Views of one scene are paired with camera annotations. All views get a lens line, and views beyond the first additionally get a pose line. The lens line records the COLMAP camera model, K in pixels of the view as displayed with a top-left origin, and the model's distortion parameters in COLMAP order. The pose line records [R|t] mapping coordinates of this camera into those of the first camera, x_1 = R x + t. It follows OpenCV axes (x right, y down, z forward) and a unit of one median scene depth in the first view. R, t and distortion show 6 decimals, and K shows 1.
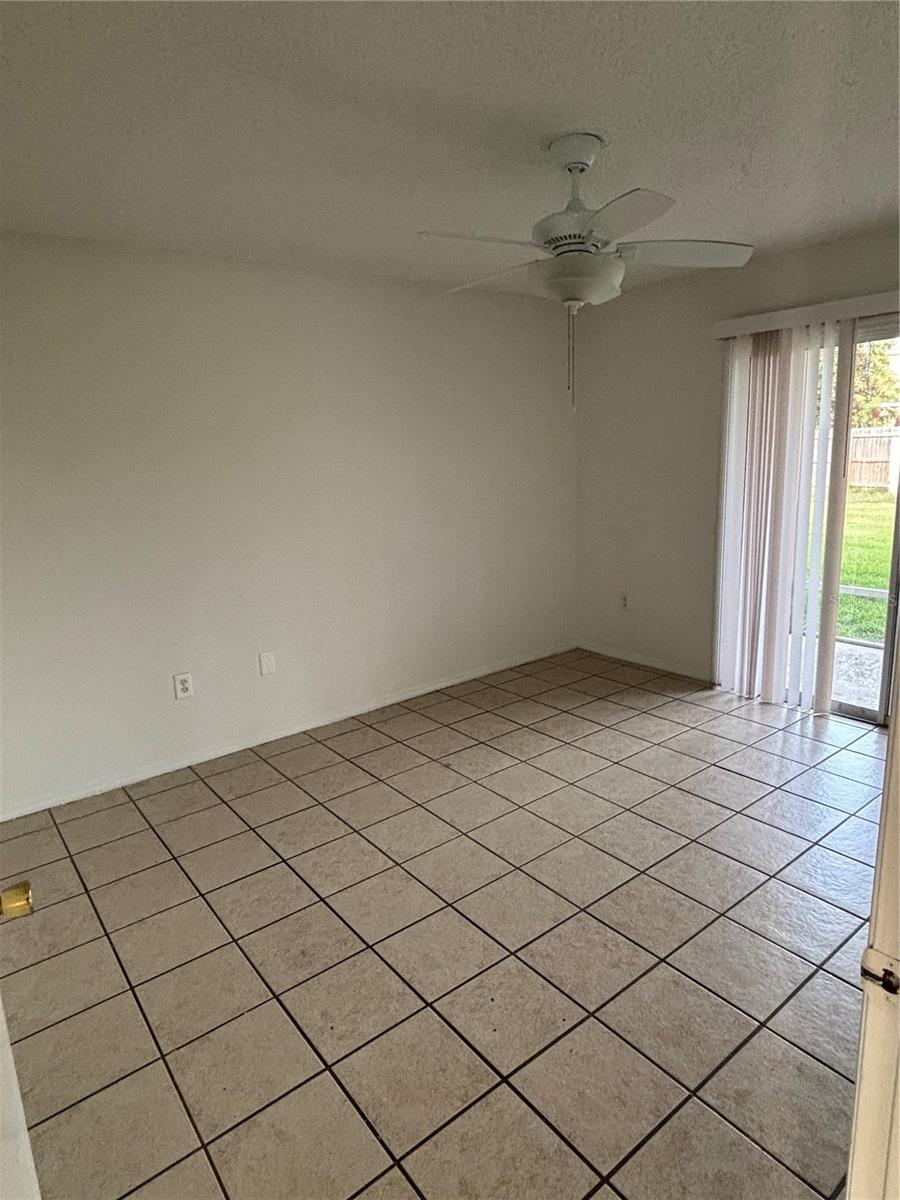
lens RADIAL K [[708.7, 0, 458.0], [0, 708.7, 604.5], [0, 0, 1]] dist [0.005970, 0.001705]
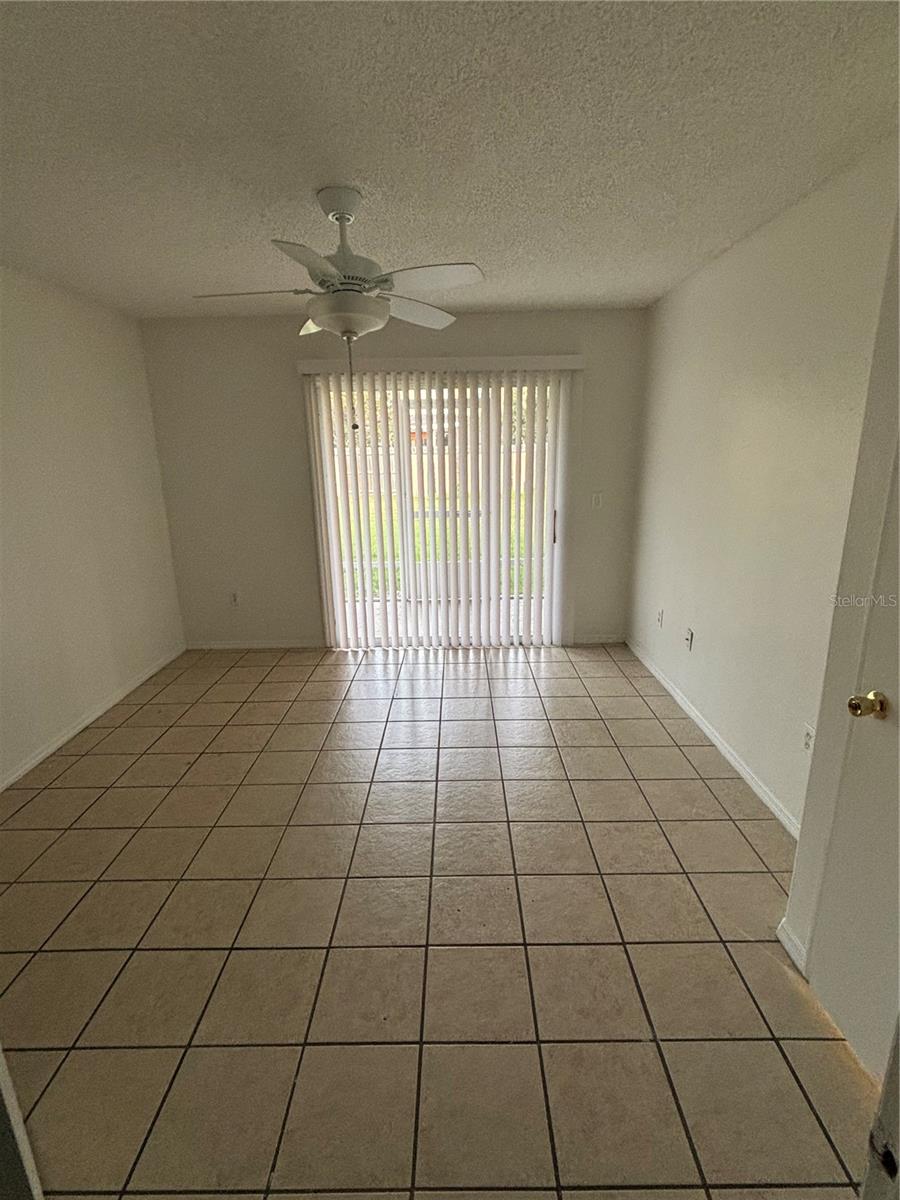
lens RADIAL K [[590.9, 0, 452.4], [0, 590.9, 602.8], [0, 0, 1]] dist [0.003564, 0.000699]
pose [[0.630800, -0.184391, 0.753718, -0.283154], [0.173554, 0.980274, 0.094566, -0.027406], [-0.756287, 0.071159, 0.650358, 0.138981]]
